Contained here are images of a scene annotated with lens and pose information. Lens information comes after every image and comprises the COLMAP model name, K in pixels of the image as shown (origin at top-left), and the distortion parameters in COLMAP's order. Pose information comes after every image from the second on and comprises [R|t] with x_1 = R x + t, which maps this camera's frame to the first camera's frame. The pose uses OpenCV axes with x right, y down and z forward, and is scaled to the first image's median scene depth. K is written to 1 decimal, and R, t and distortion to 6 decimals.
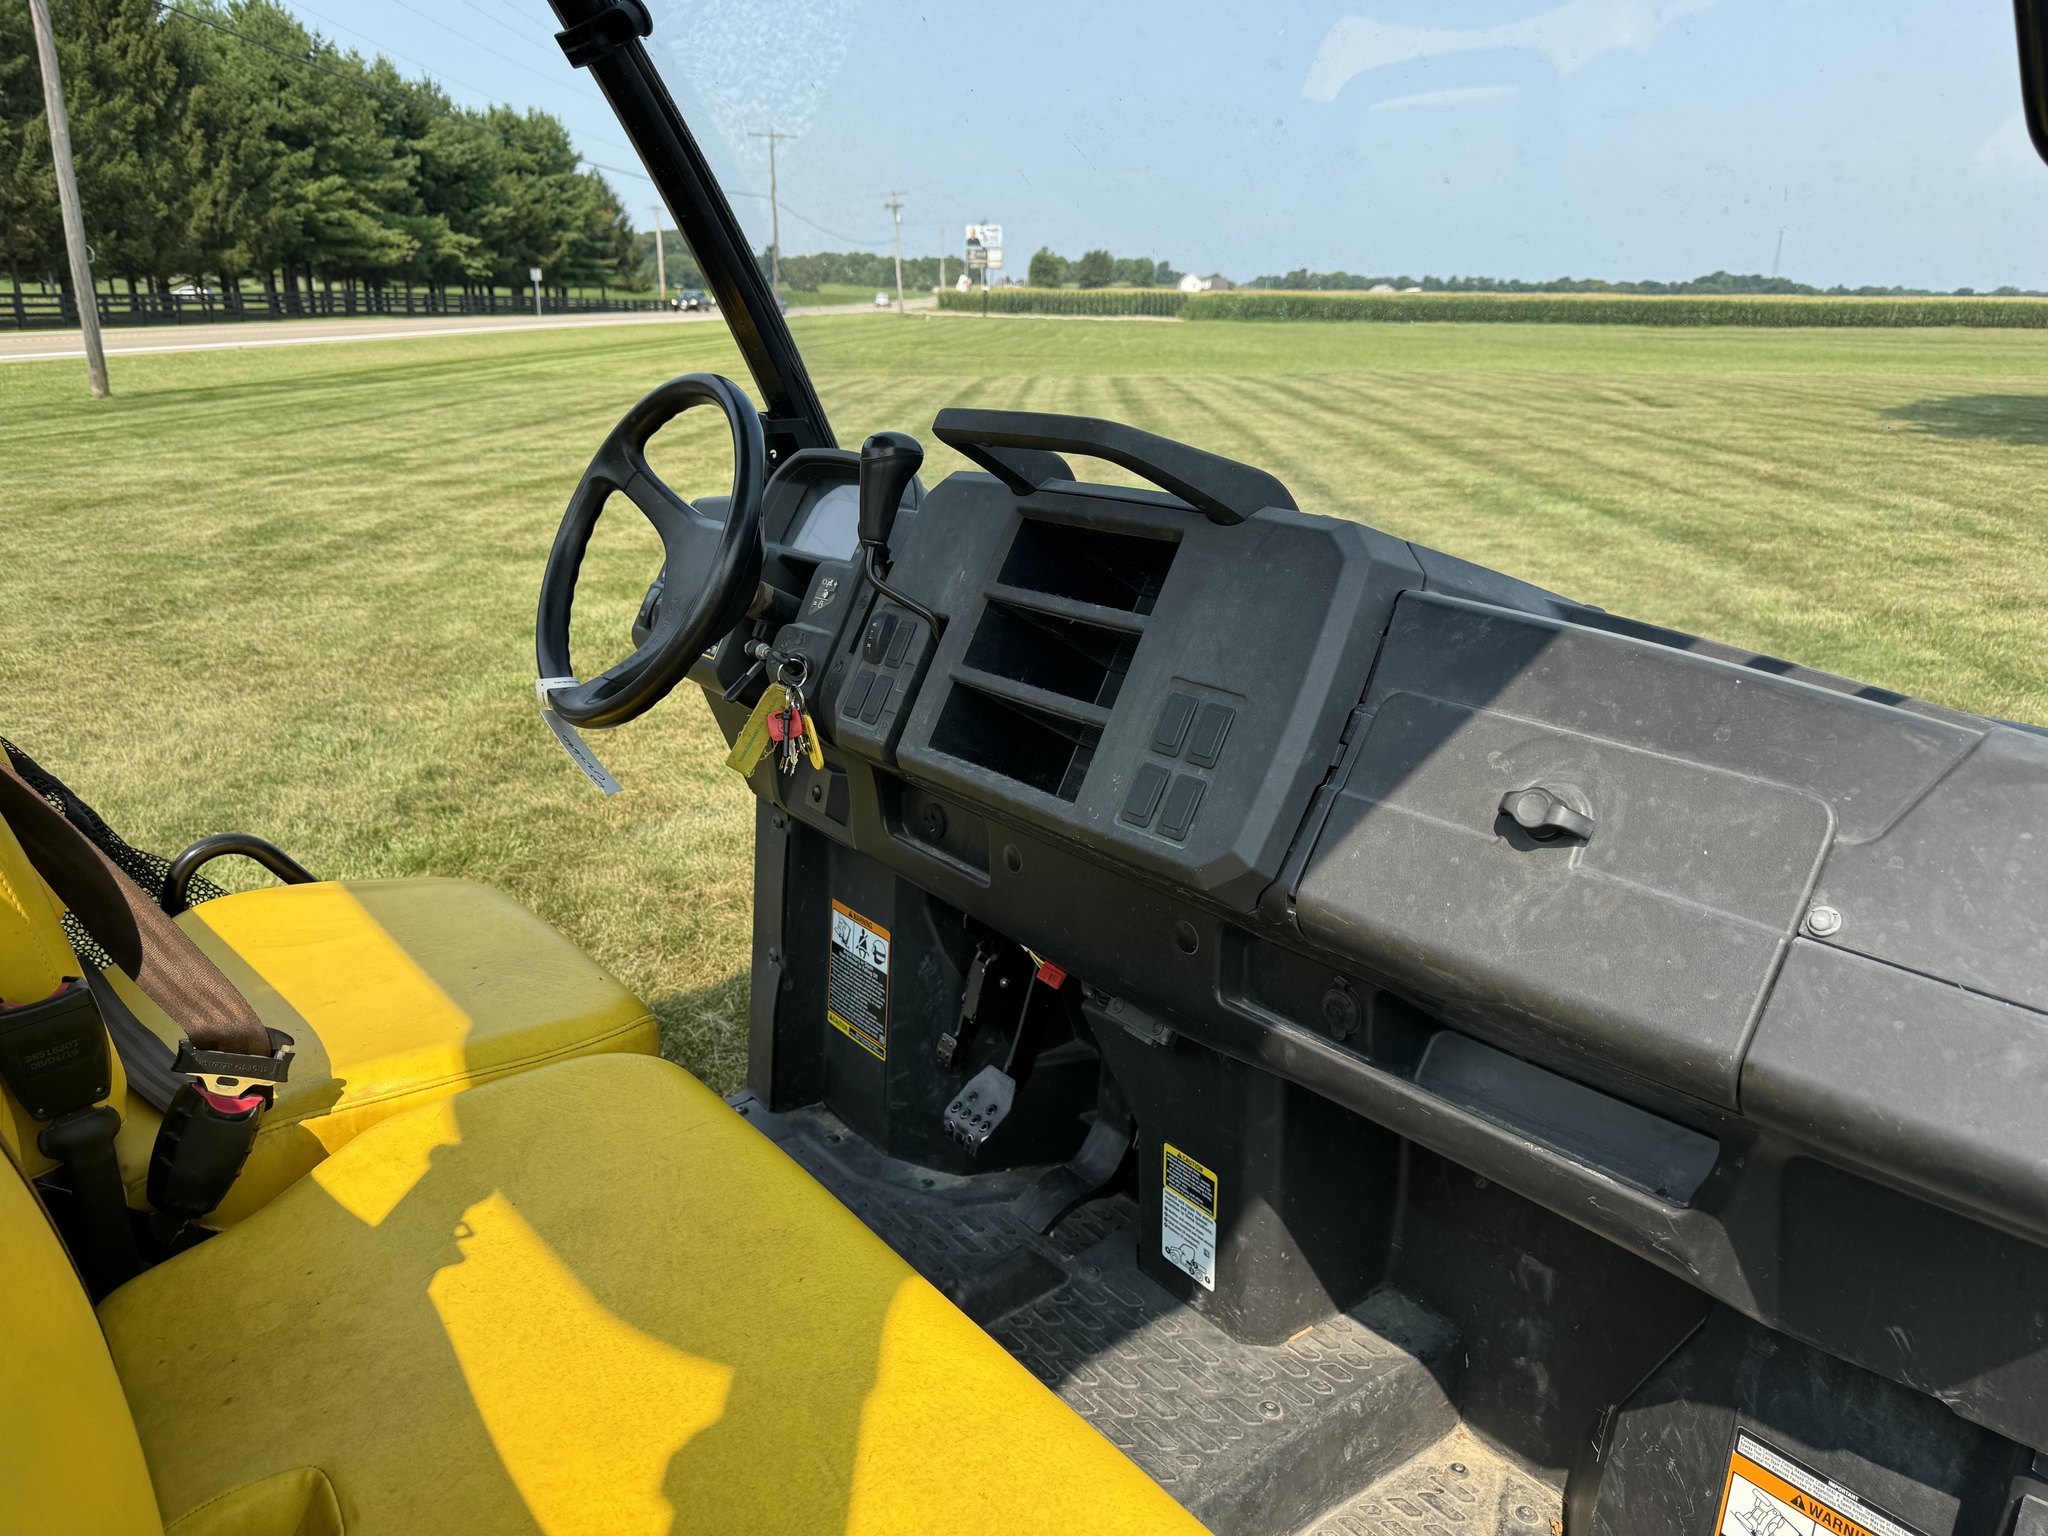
lens RADIAL K [[1528.1, 0, 1022.1], [0, 1528.1, 810.0], [0, 0, 1]] dist [0.016641, -0.034134]
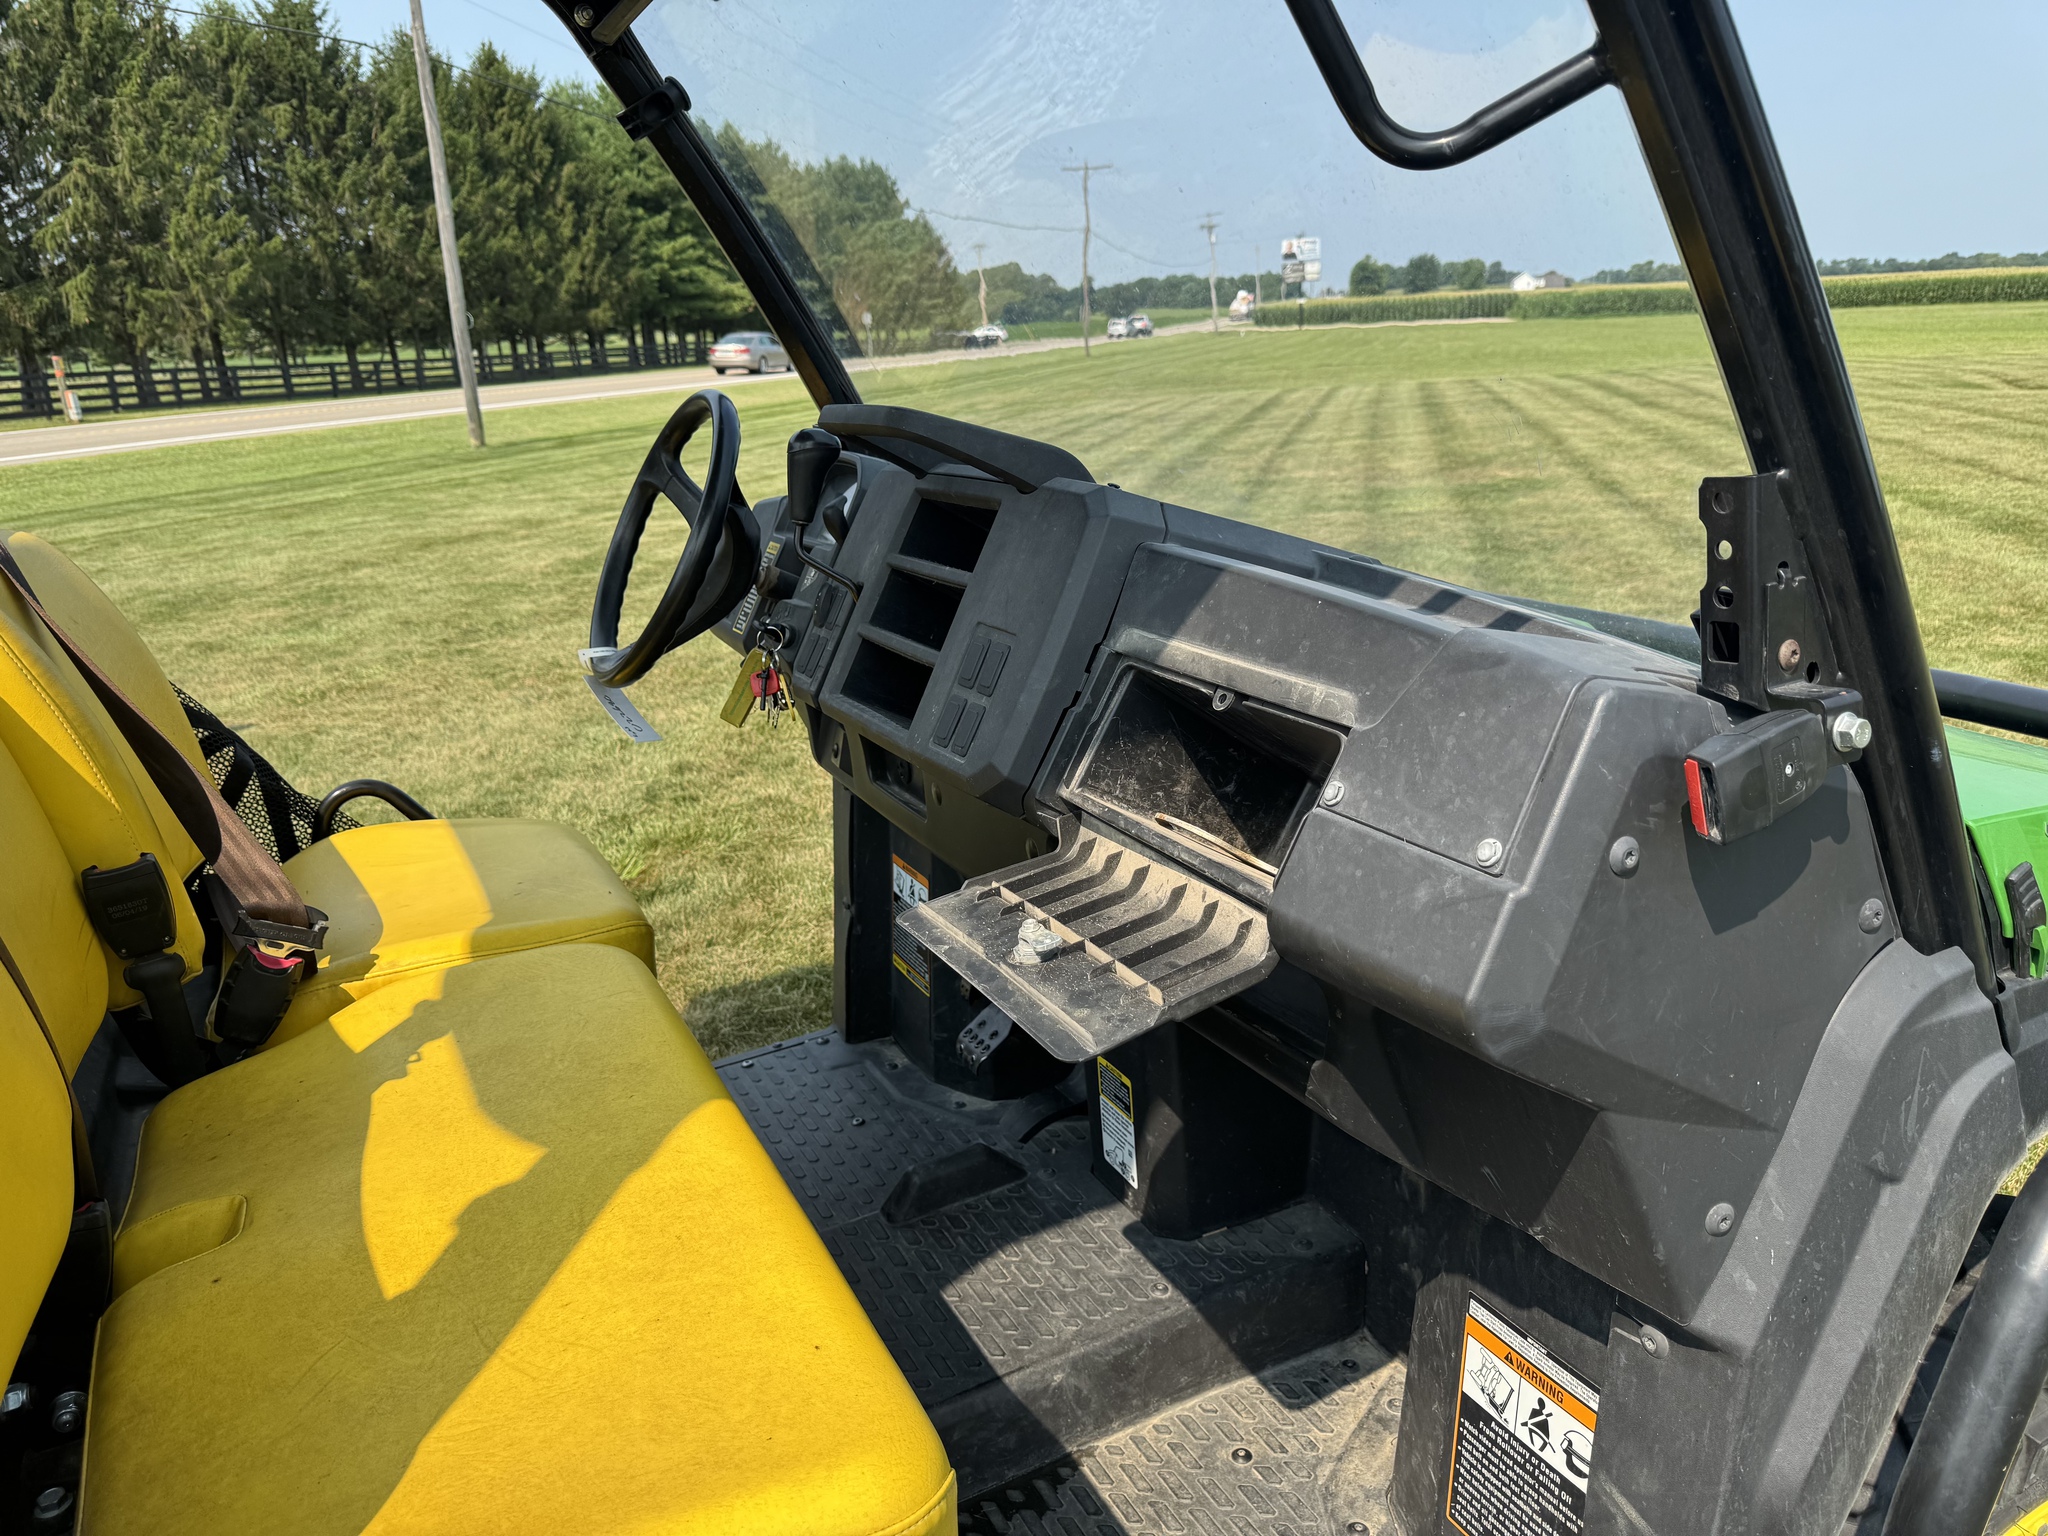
lens RADIAL K [[1512.1, 0, 1016.6], [0, 1512.1, 798.8], [0, 0, 1]] dist [0.102404, -0.235645]
pose [[0.978262, 0.004719, -0.207321, 0.063946], [-0.008534, 0.999810, -0.017512, 0.012088], [0.207199, 0.018901, 0.978116, -0.025530]]
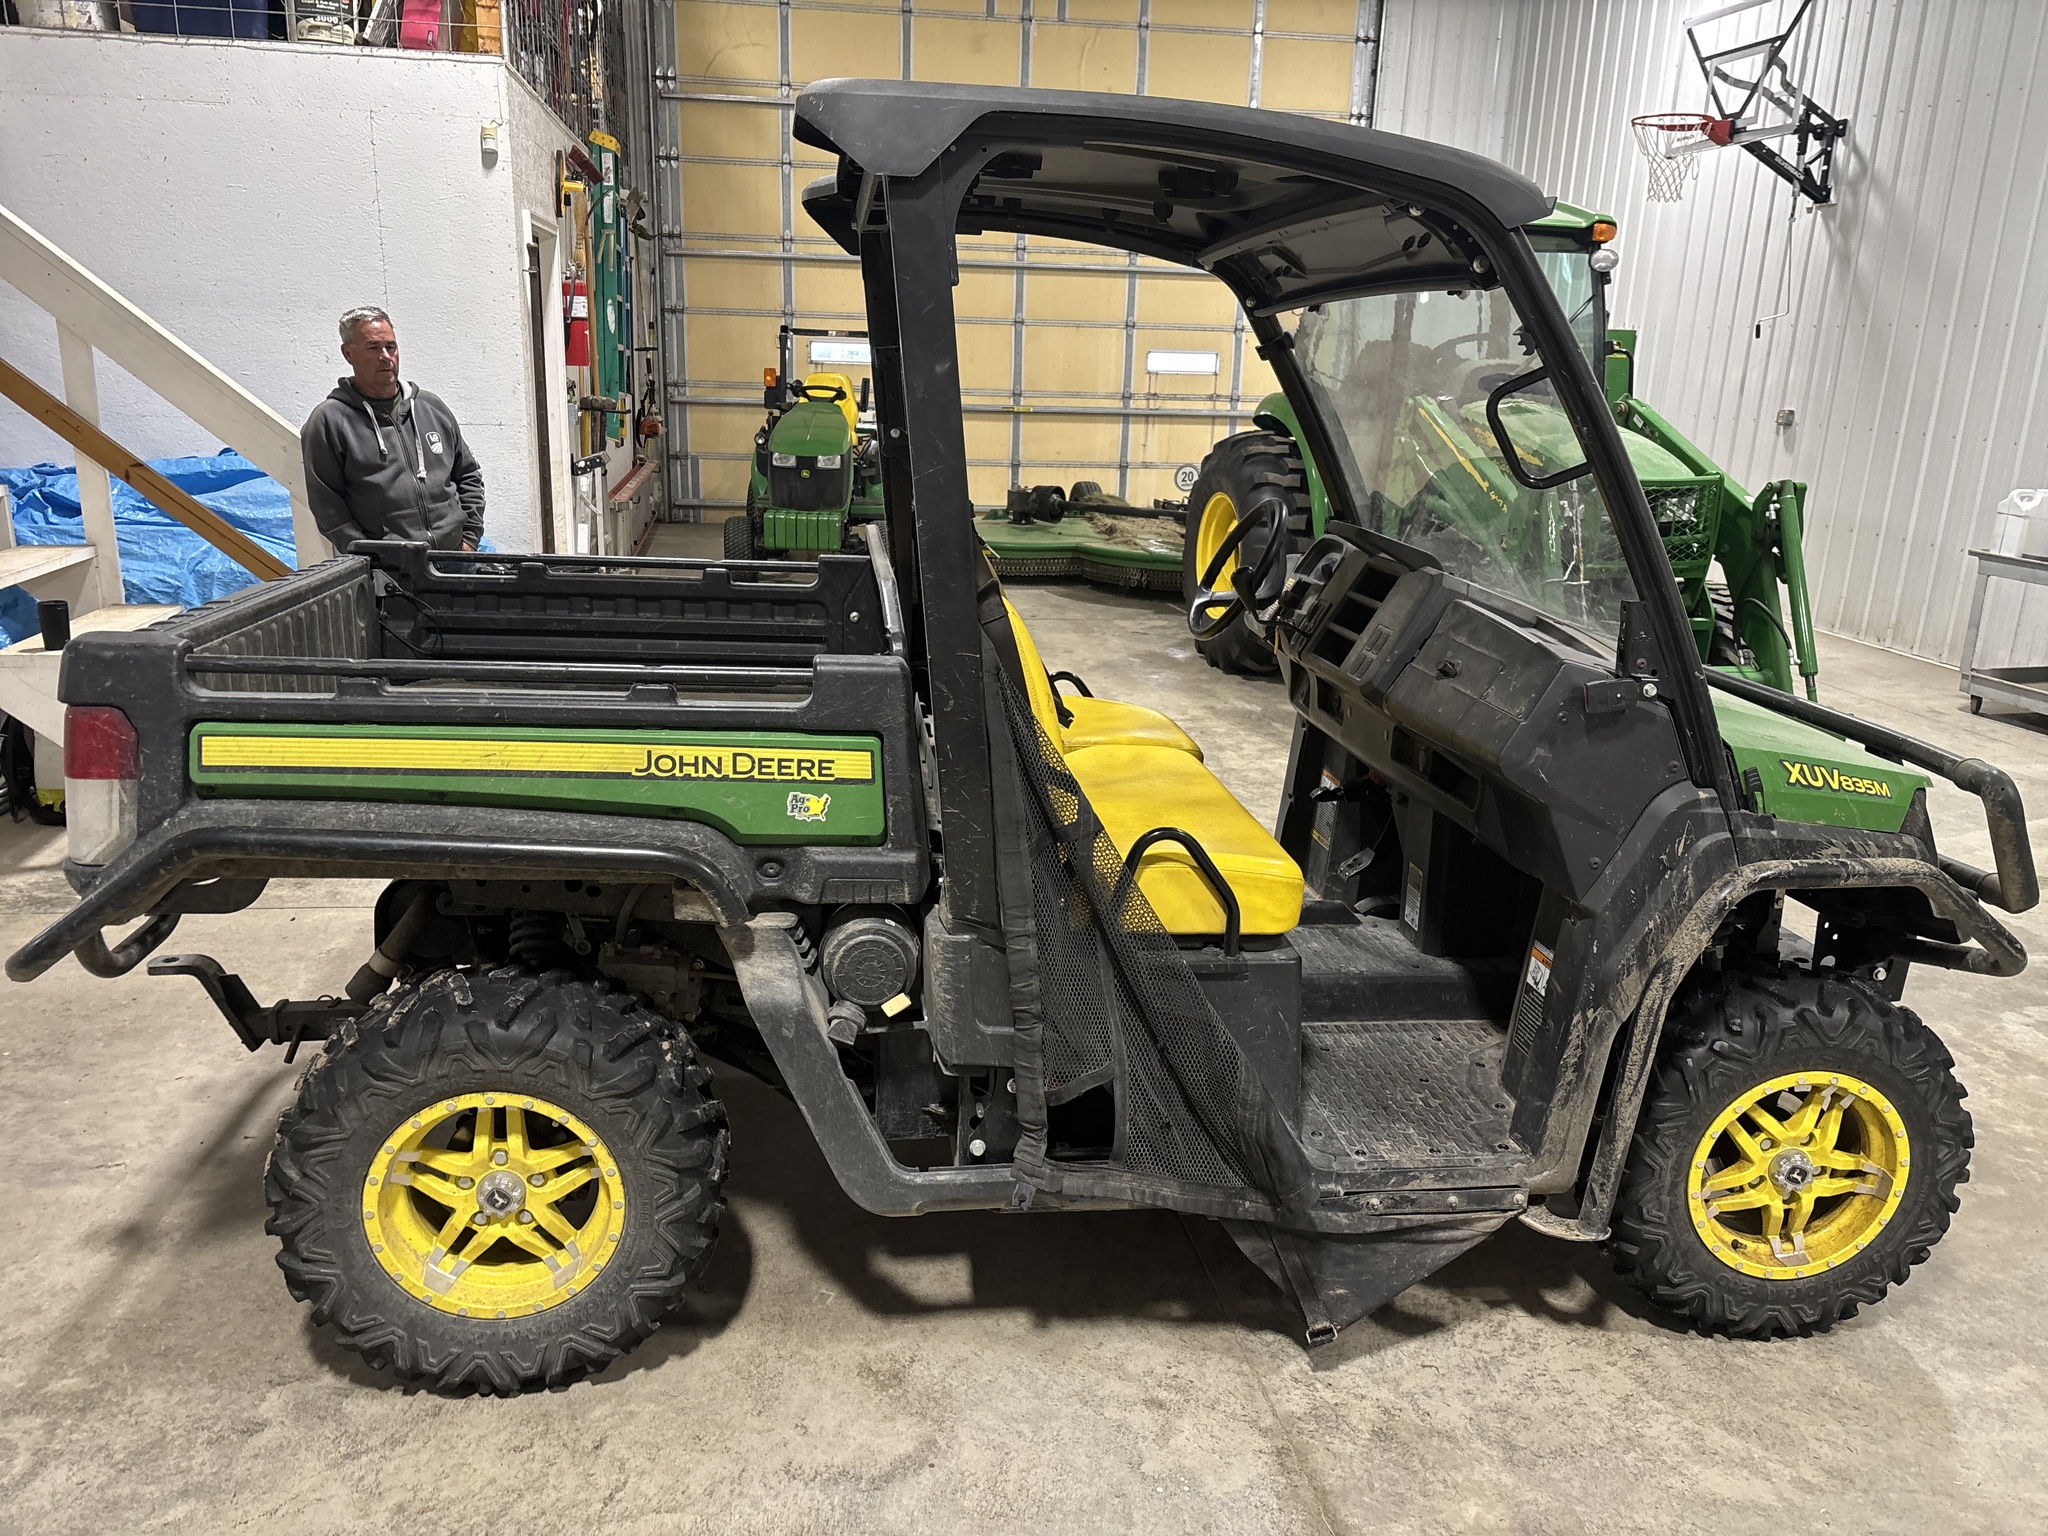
lens RADIAL K [[1424.2, 0, 1042.4], [0, 1424.2, 774.3], [0, 0, 1]] dist [-0.001362, -0.006801]
pose [[0.858237, 0.172912, -0.483251, 0.144023], [-0.204928, 0.978680, -0.013763, 0.055650], [0.470568, 0.110844, 0.875374, -0.244716]]
